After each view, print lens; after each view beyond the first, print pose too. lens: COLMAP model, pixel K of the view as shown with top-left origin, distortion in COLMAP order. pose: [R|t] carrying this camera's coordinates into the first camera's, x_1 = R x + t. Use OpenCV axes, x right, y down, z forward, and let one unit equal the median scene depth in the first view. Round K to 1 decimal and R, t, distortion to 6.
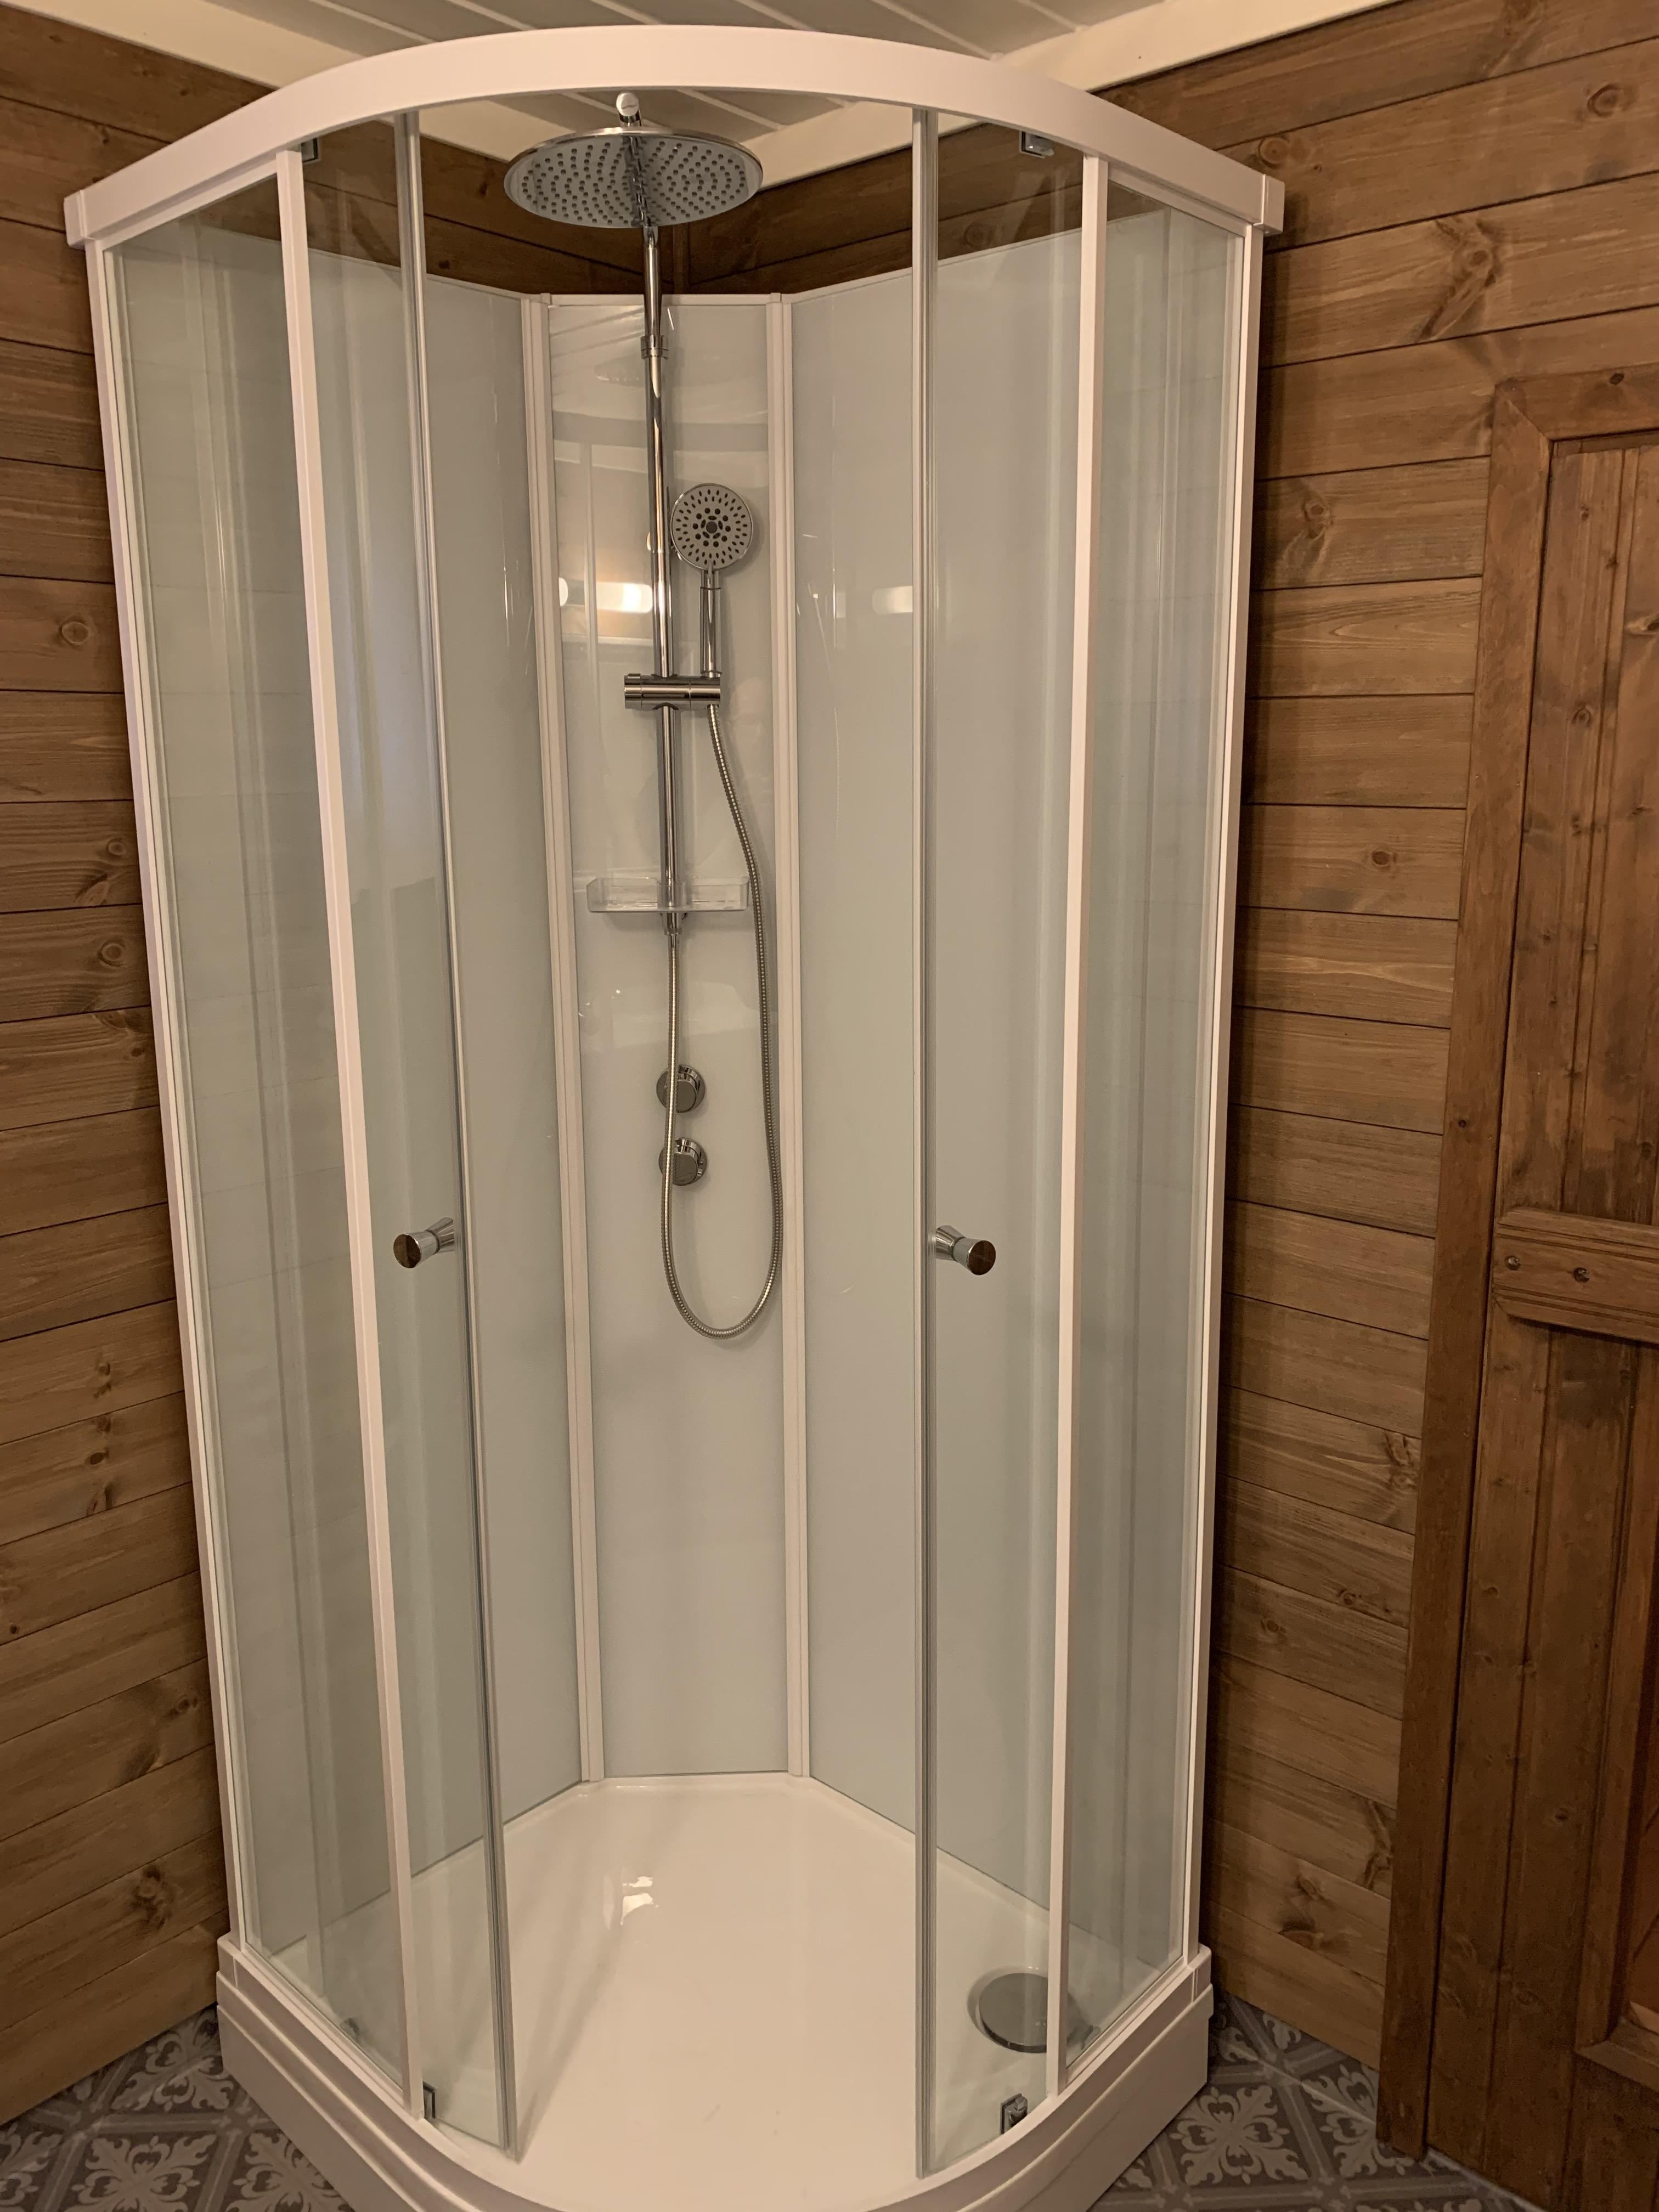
lens RADIAL K [[1694.5, 0, 825.0], [0, 1694.5, 1102.6], [0, 0, 1]] dist [0.009913, -0.004121]
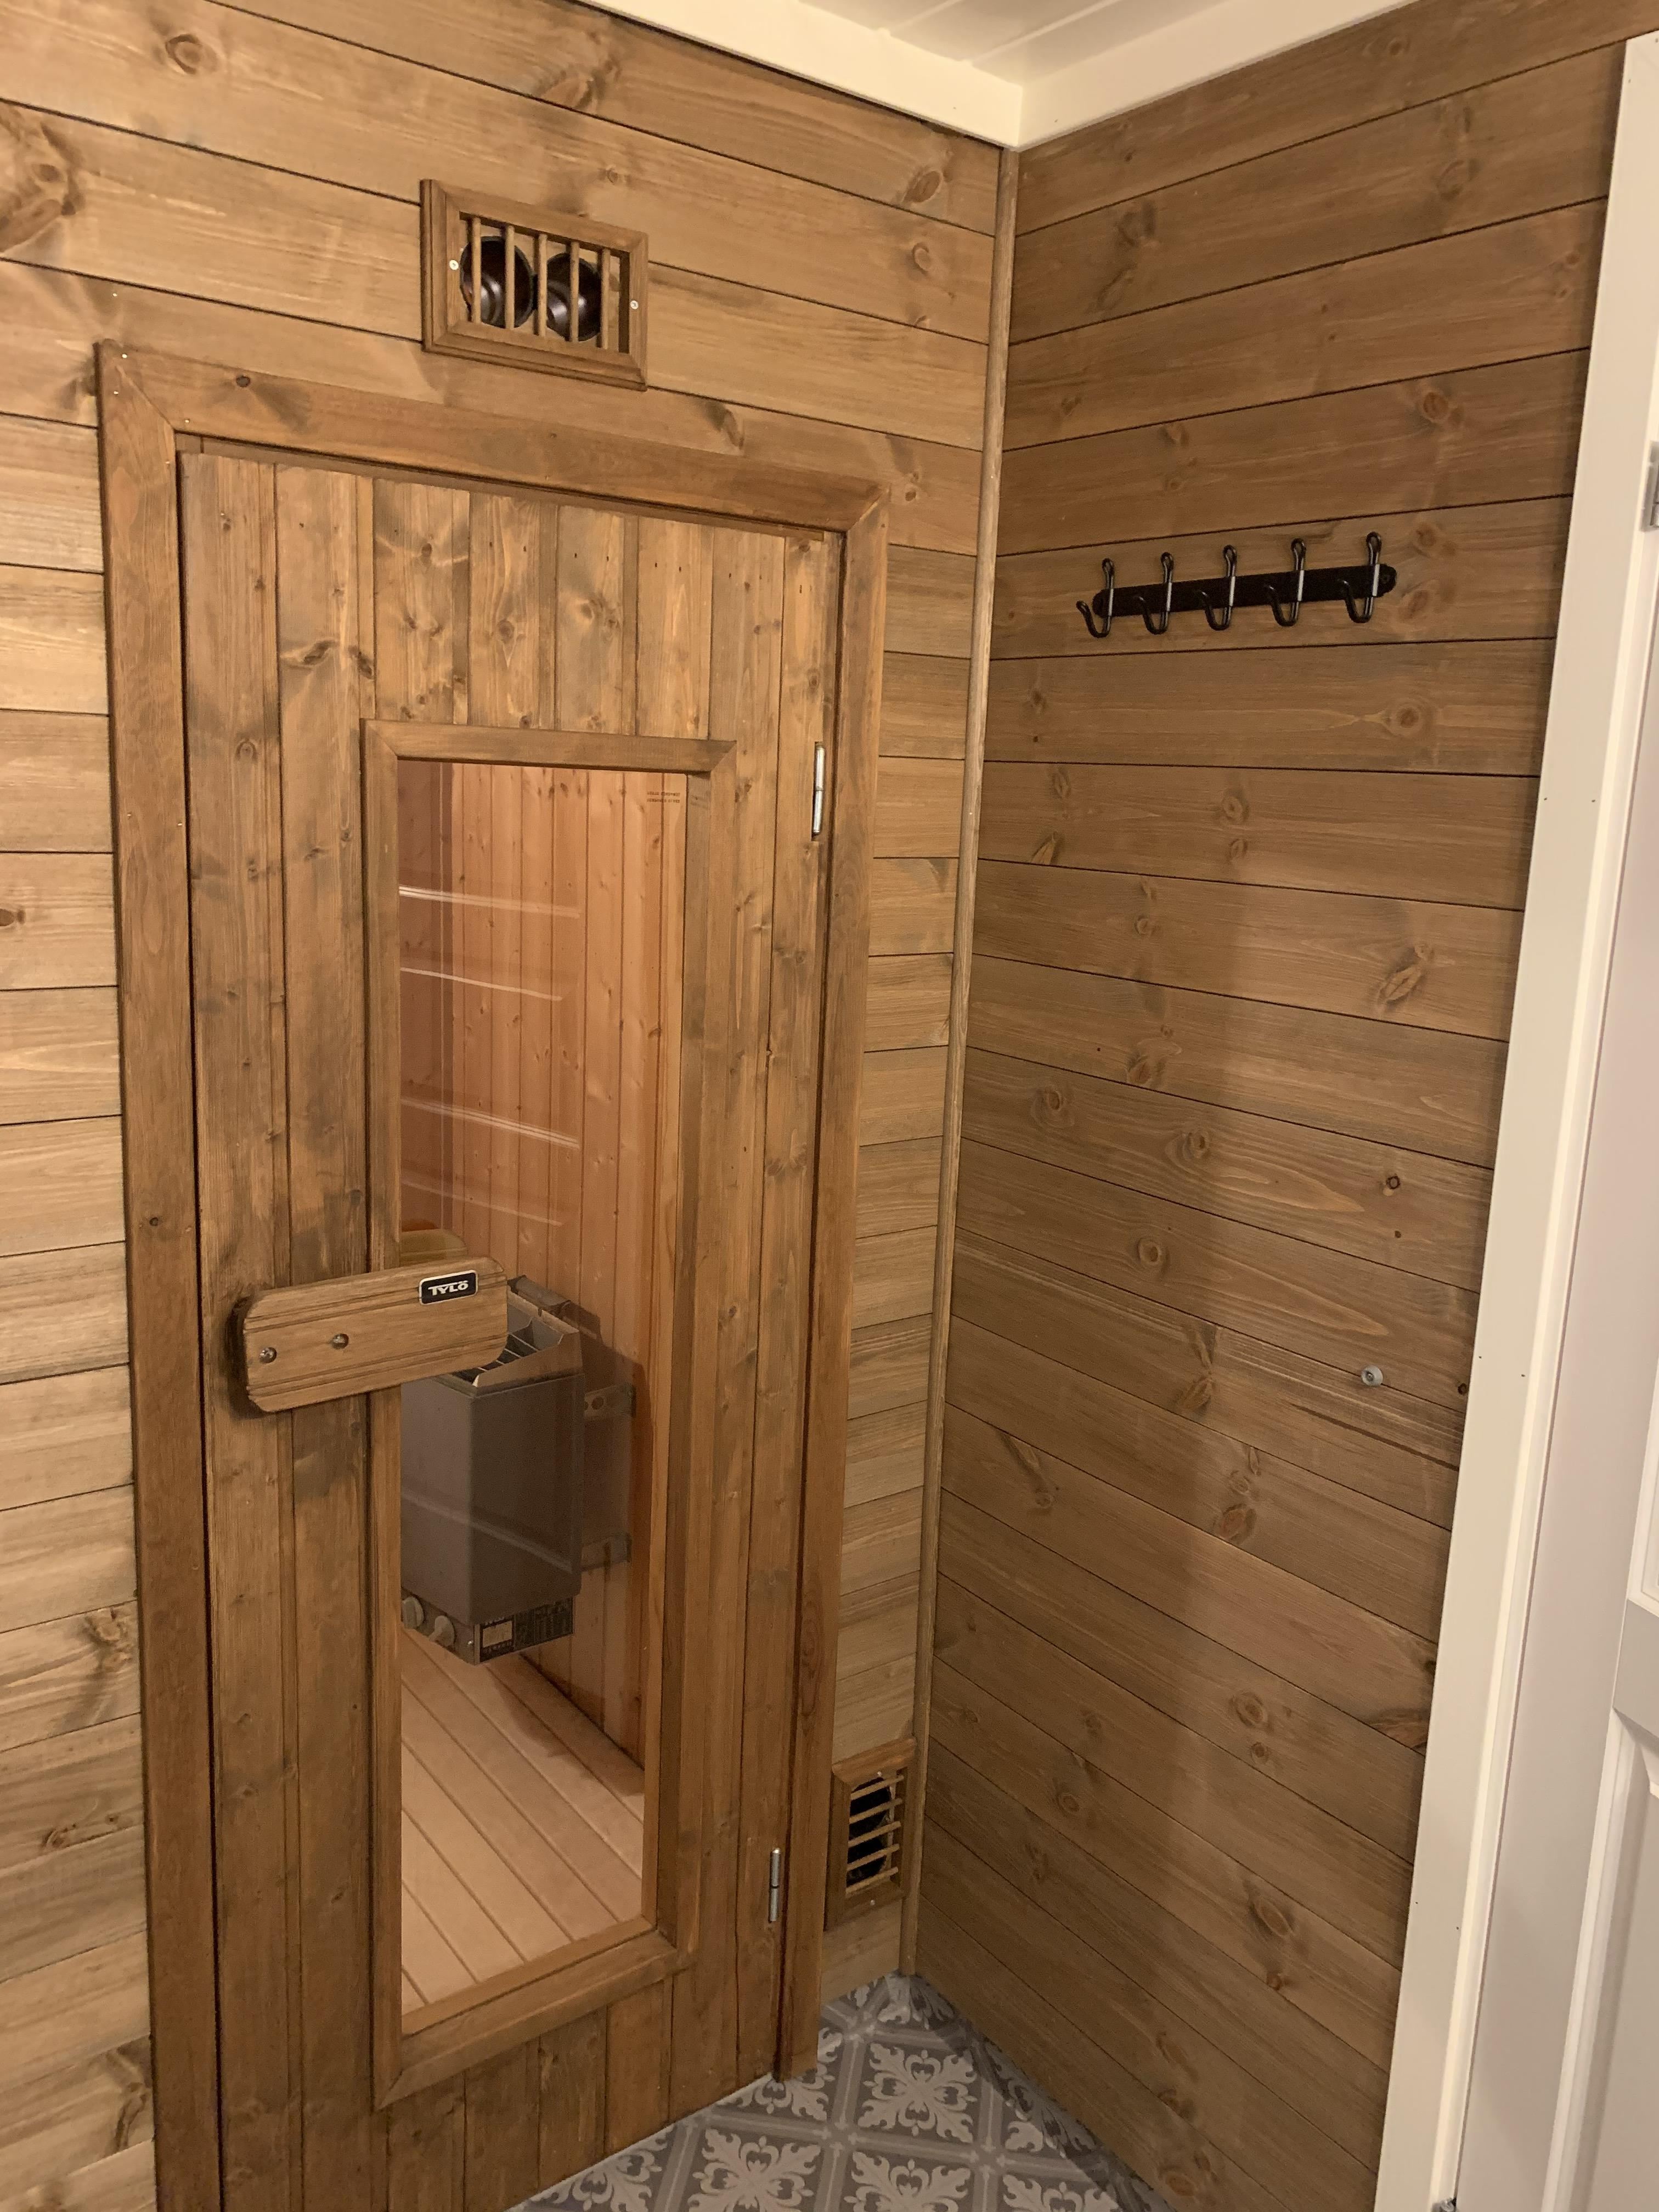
lens RADIAL K [[1694.5, 0, 823.4], [0, 1694.5, 1096.0], [0, 0, 1]] dist [0.009913, -0.004121]
pose [[0.202655, -0.176773, 0.963163, -0.382454], [0.160430, 0.976276, 0.145424, -0.124855], [-0.966019, 0.125050, 0.226207, 0.502486]]
